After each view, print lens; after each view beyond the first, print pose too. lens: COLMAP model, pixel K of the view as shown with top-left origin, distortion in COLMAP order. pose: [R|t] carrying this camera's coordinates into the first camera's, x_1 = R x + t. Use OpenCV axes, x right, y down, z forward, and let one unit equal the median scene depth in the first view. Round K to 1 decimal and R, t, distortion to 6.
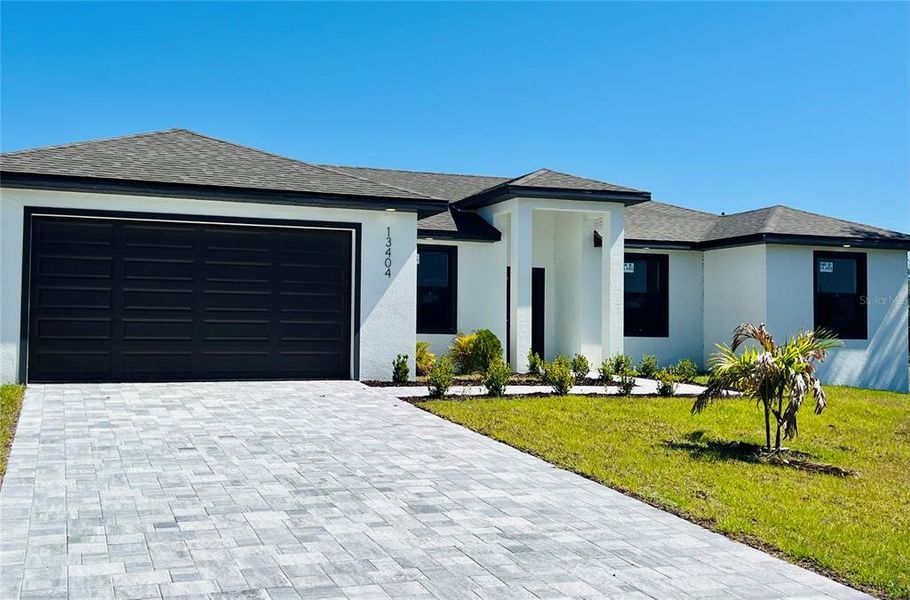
lens RADIAL K [[974.7, 0, 425.7], [0, 974.7, 307.3], [0, 0, 1]] dist [0.050767, 0.000000]
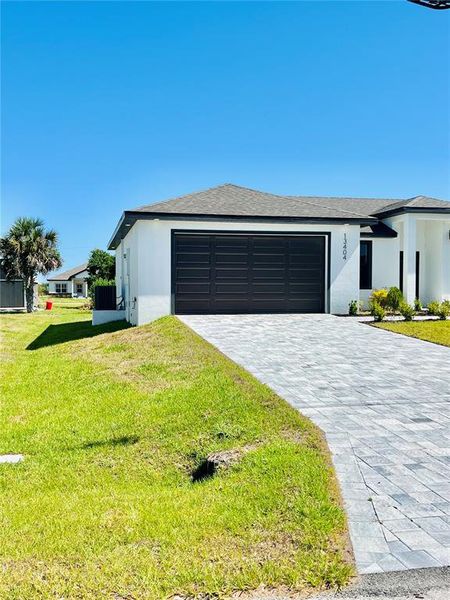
lens RADIAL K [[611.6, 0, 223.1], [0, 611.6, 300.9], [0, 0, 1]] dist [0.010837, 0.000000]
pose [[0.989161, -0.006729, -0.146680, -0.077141], [0.013502, 0.998885, 0.045229, -0.006198], [0.146212, -0.046719, 0.988149, -0.174500]]
